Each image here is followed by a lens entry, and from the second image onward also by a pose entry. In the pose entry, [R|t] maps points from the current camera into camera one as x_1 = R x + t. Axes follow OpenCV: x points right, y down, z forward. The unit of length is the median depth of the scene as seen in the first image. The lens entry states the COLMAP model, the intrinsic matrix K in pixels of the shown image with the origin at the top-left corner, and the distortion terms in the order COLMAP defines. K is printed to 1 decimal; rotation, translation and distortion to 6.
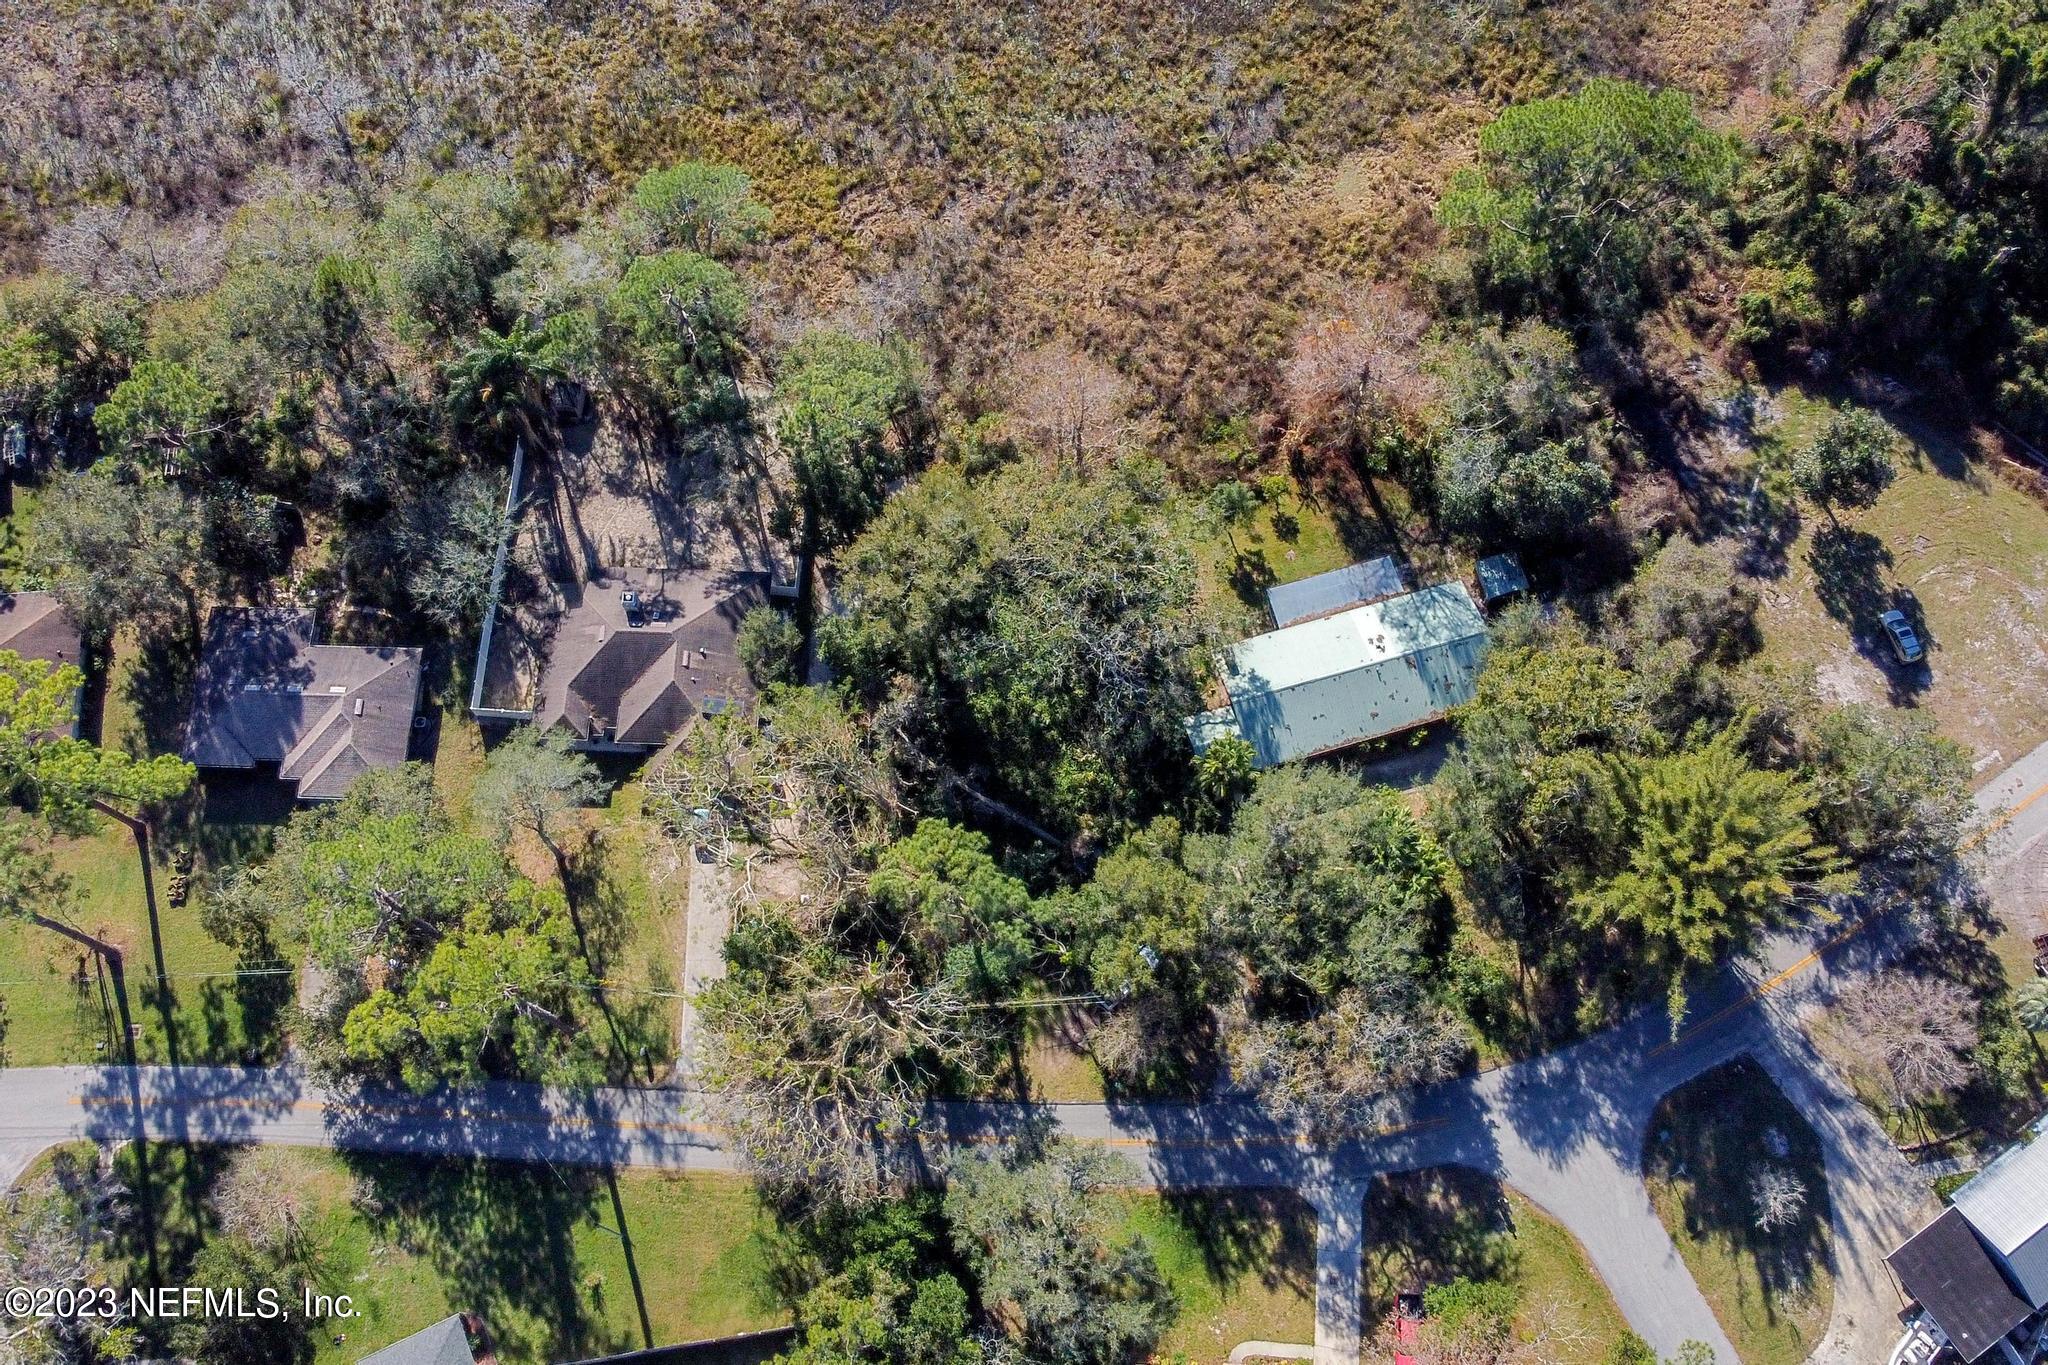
lens RADIAL K [[1790.4, 0, 1022.6], [0, 1790.4, 682.7], [0, 0, 1]] dist [0.011805, -0.043379]
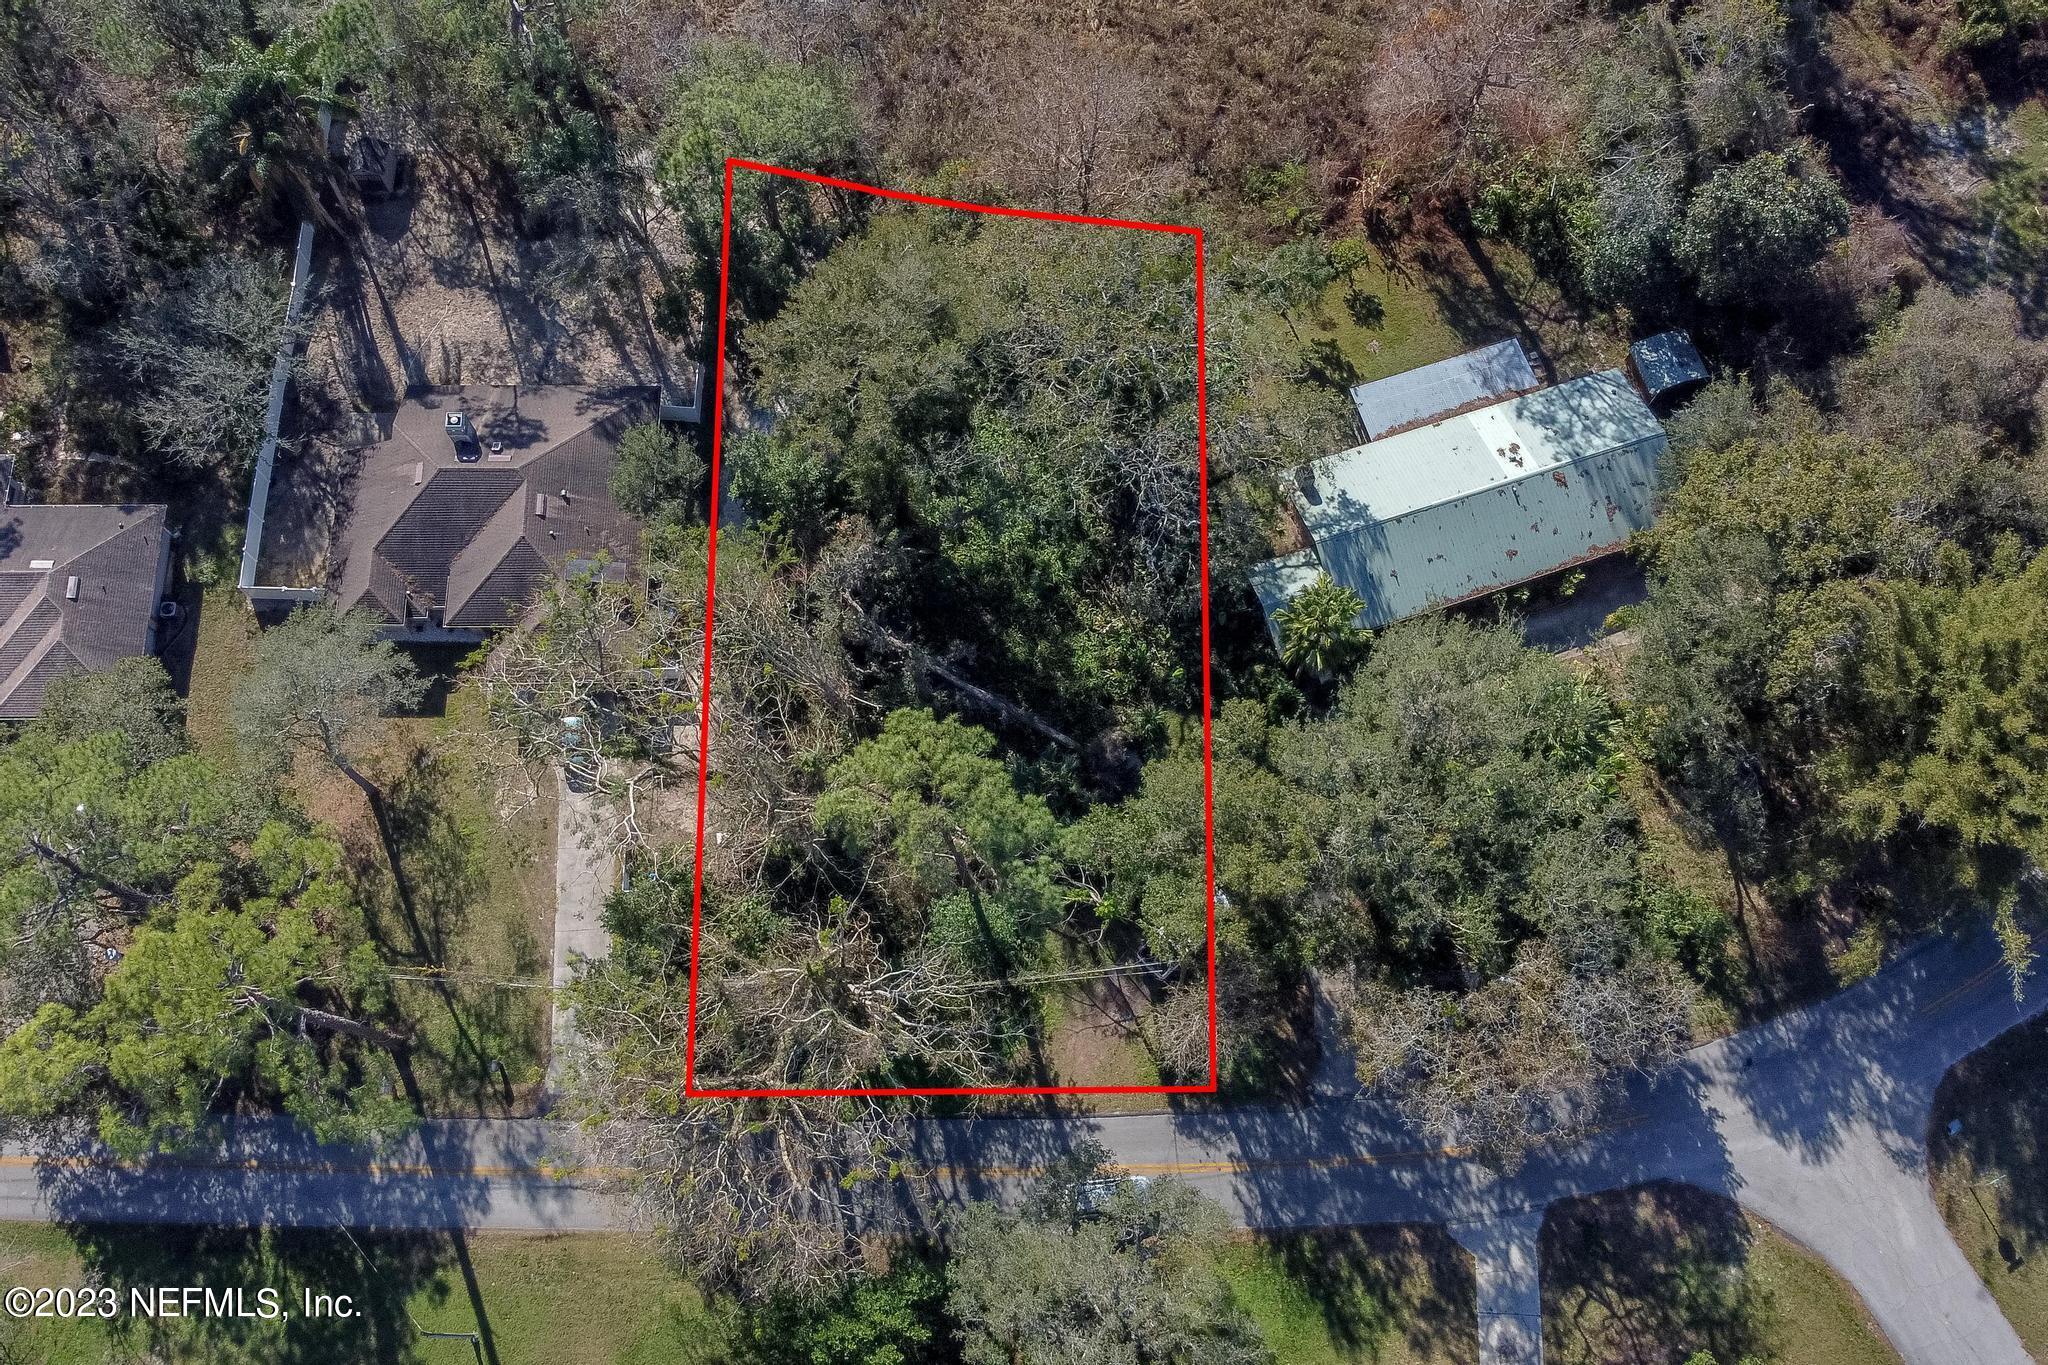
lens RADIAL K [[1790.4, 0, 1026.1], [0, 1790.4, 674.7], [0, 0, 1]] dist [0.011805, -0.043379]
pose [[0.998740, -0.033159, 0.037674, -0.027644], [0.031841, 0.998878, 0.035066, 0.036771], [-0.038795, -0.033822, 0.998675, 0.301436]]
